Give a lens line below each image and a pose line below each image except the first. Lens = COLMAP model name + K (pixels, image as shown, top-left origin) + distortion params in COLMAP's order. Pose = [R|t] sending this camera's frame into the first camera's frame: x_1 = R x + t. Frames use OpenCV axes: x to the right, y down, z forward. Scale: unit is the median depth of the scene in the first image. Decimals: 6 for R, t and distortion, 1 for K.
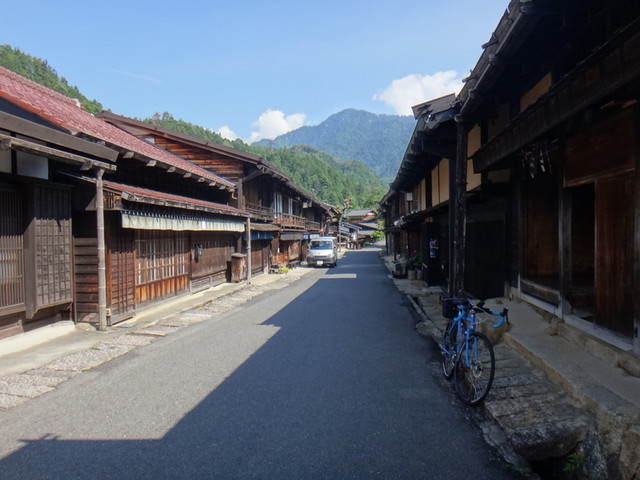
lens RADIAL K [[481.3, 0, 320.0], [0, 481.3, 240.0], [0, 0, 1]] dist [-0.081364, -0.001687]
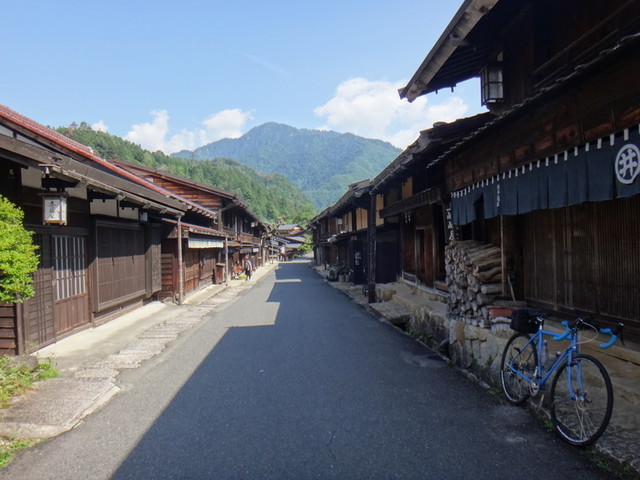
lens RADIAL K [[481.3, 0, 320.0], [0, 481.3, 240.0], [0, 0, 1]] dist [-0.081364, -0.001687]
pose [[0.986847, -0.004949, 0.161579, -0.103935], [0.009157, 0.999638, -0.025308, -0.002195], [-0.161395, 0.026455, 0.986535, -0.394456]]
